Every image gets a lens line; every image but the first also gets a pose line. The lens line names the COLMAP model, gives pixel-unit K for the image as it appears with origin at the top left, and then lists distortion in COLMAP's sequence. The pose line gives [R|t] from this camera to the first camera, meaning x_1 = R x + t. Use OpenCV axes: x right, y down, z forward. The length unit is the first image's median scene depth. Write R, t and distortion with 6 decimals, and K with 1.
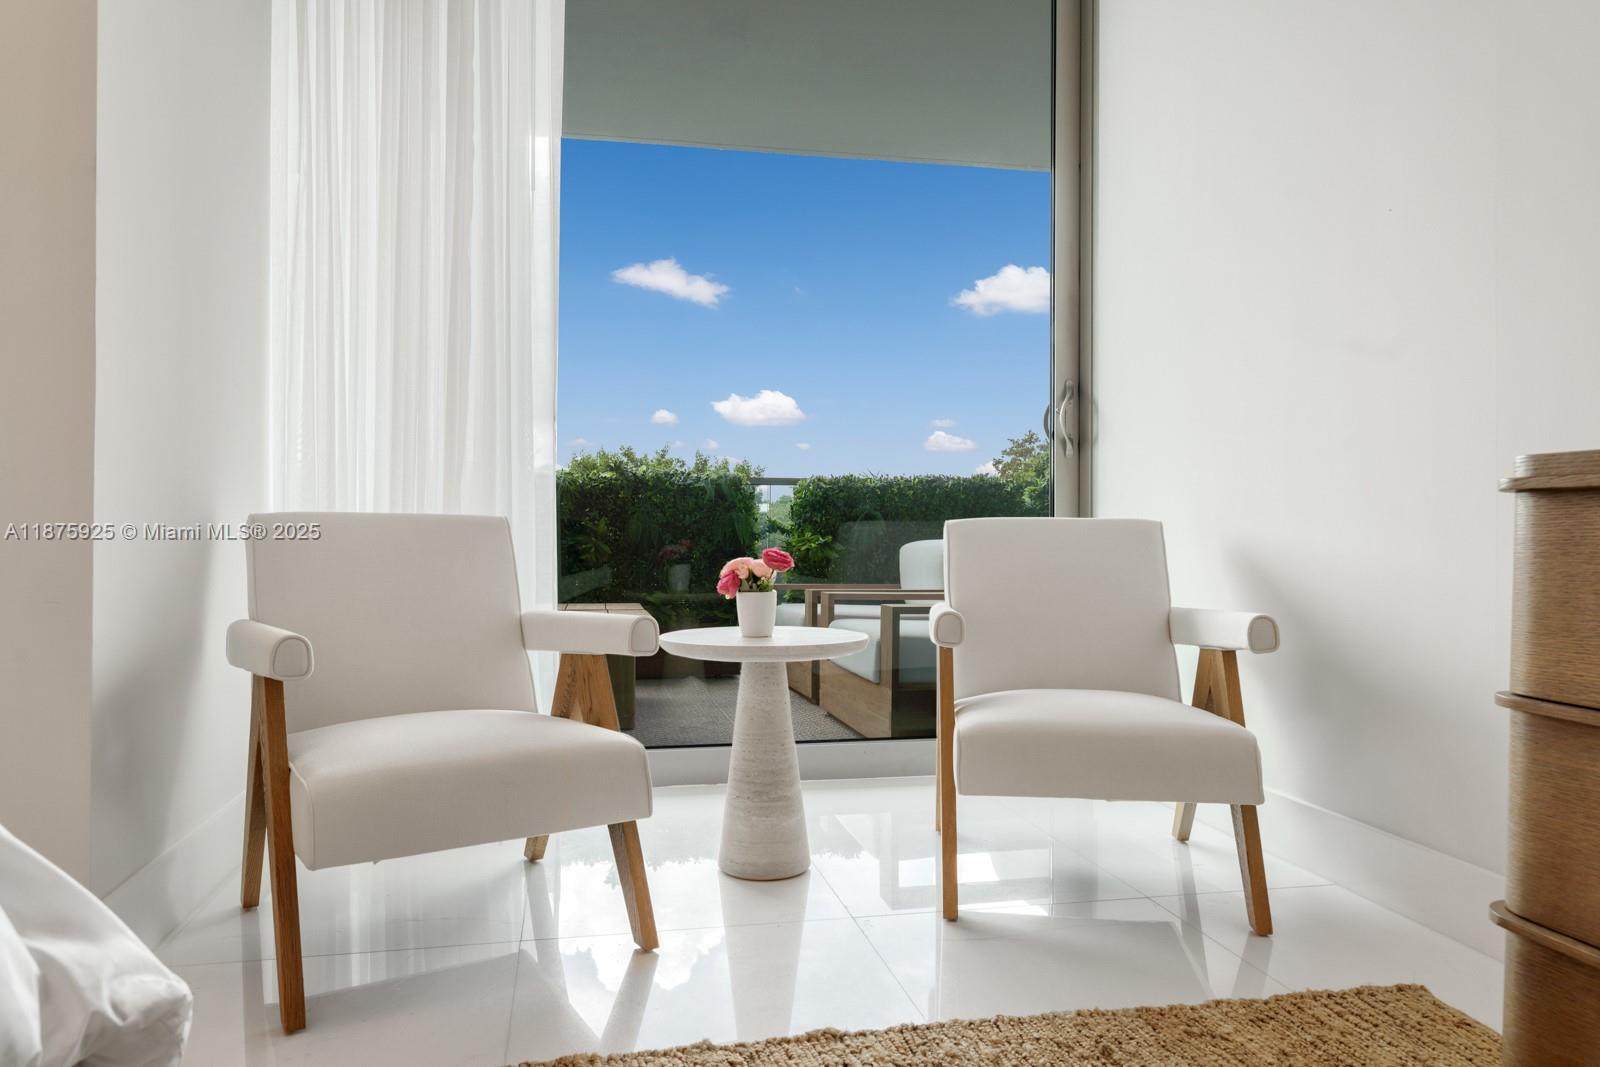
lens RADIAL K [[1019.6, 0, 746.4], [0, 1019.6, 518.1], [0, 0, 1]] dist [0.002082, 0.001019]
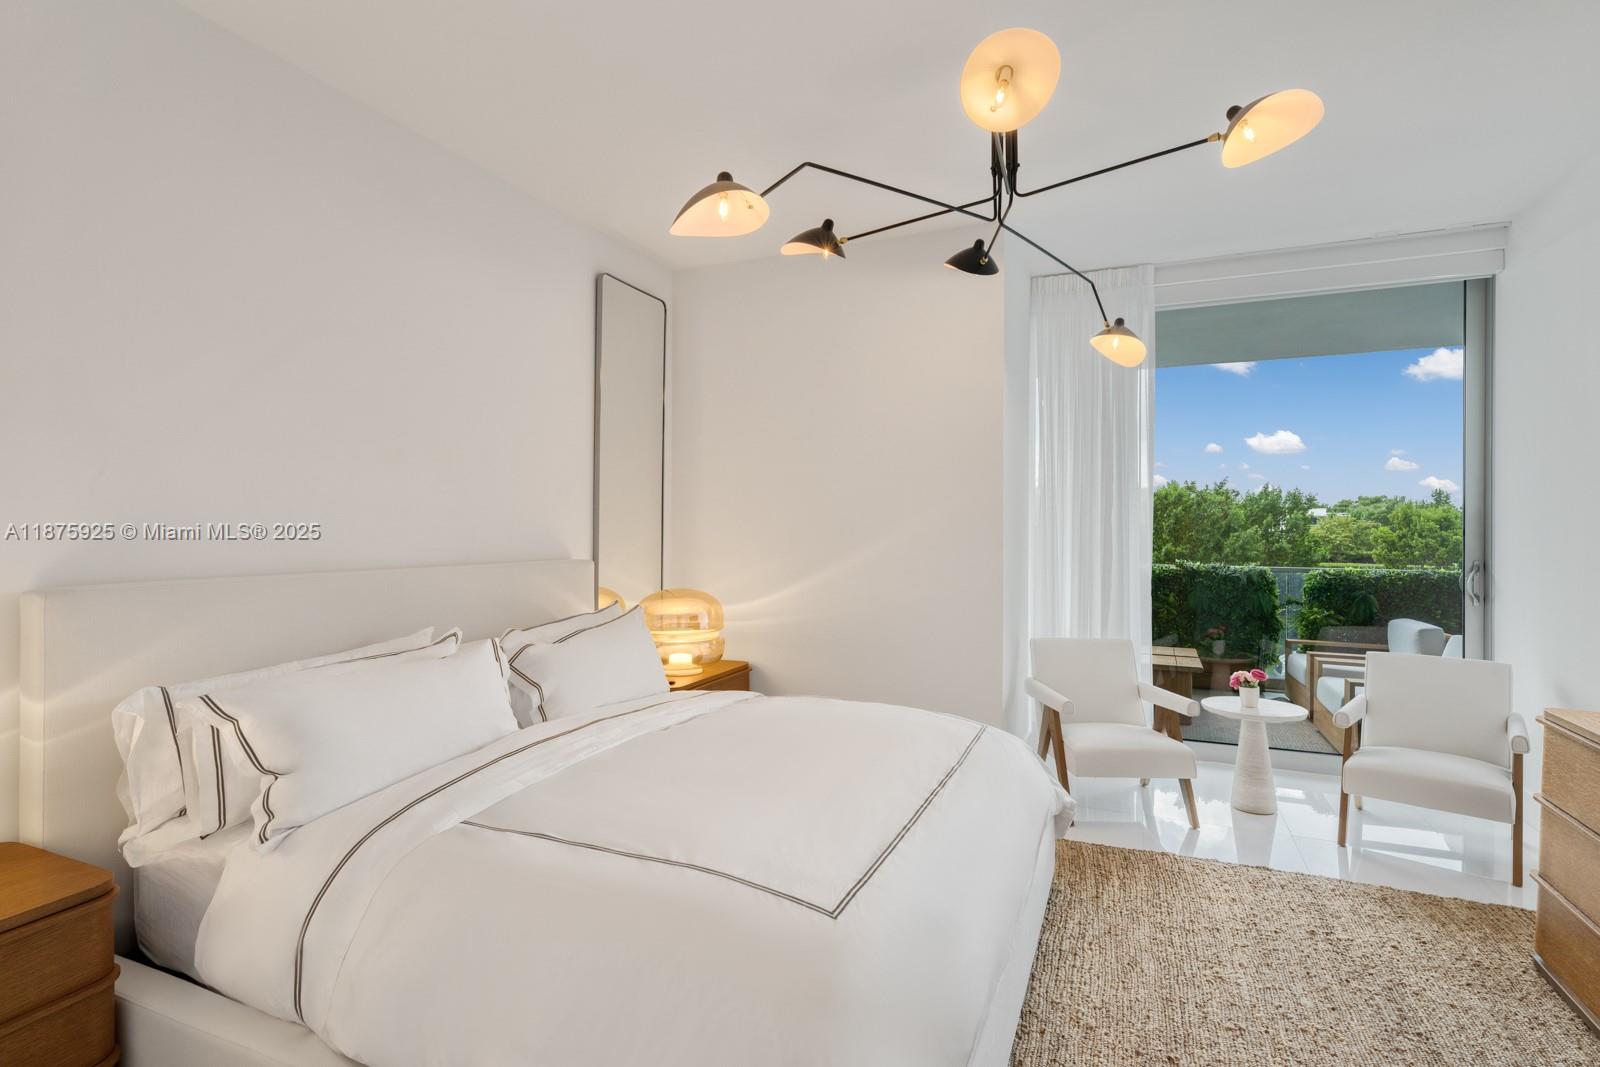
lens RADIAL K [[732.4, 0, 830.3], [0, 732.4, 526.1], [0, 0, 1]] dist [0.002323, -0.000445]
pose [[0.841403, -0.003689, -0.540395, 0.110914], [0.004247, 0.999991, -0.000213, -0.294861], [0.540391, -0.002116, 0.841411, -0.898572]]
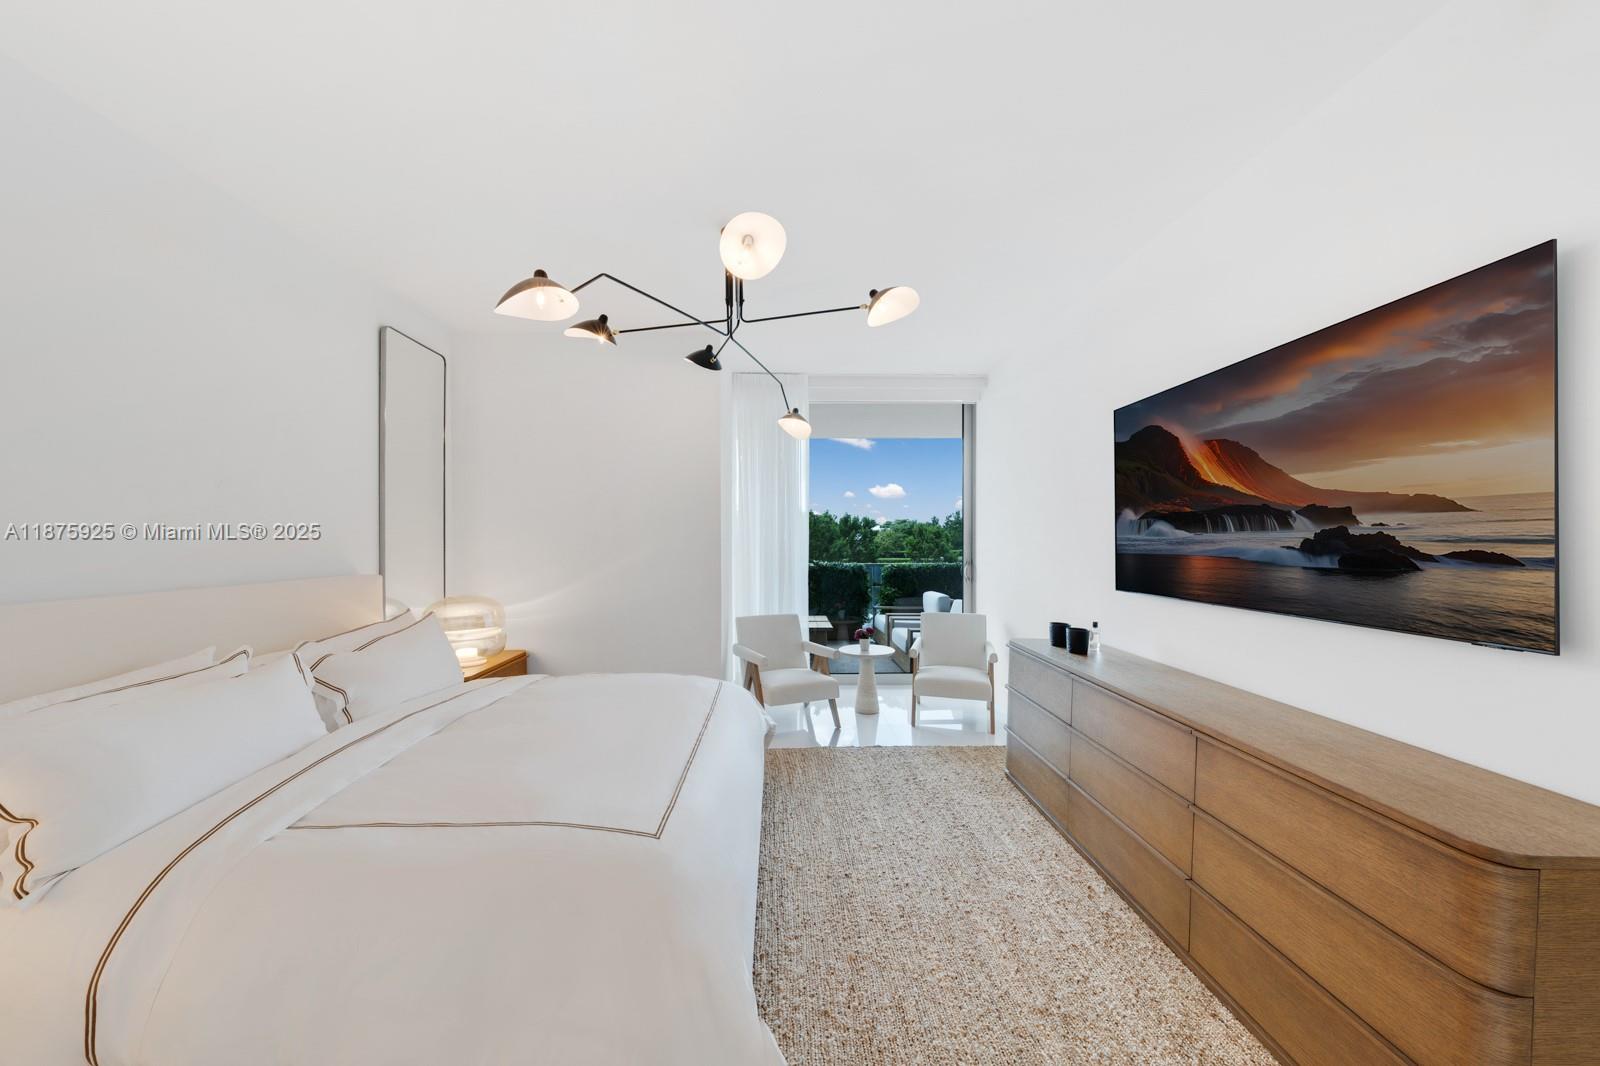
lens RADIAL K [[512.6, 0, 779.0], [0, 512.6, 540.0], [0, 0, 1]] dist [-0.001129, -0.000251]
pose [[0.985472, -0.005481, -0.169749, 0.024029], [0.006968, 0.999942, 0.008170, -0.312452], [0.169695, -0.009234, 0.985453, -0.932753]]
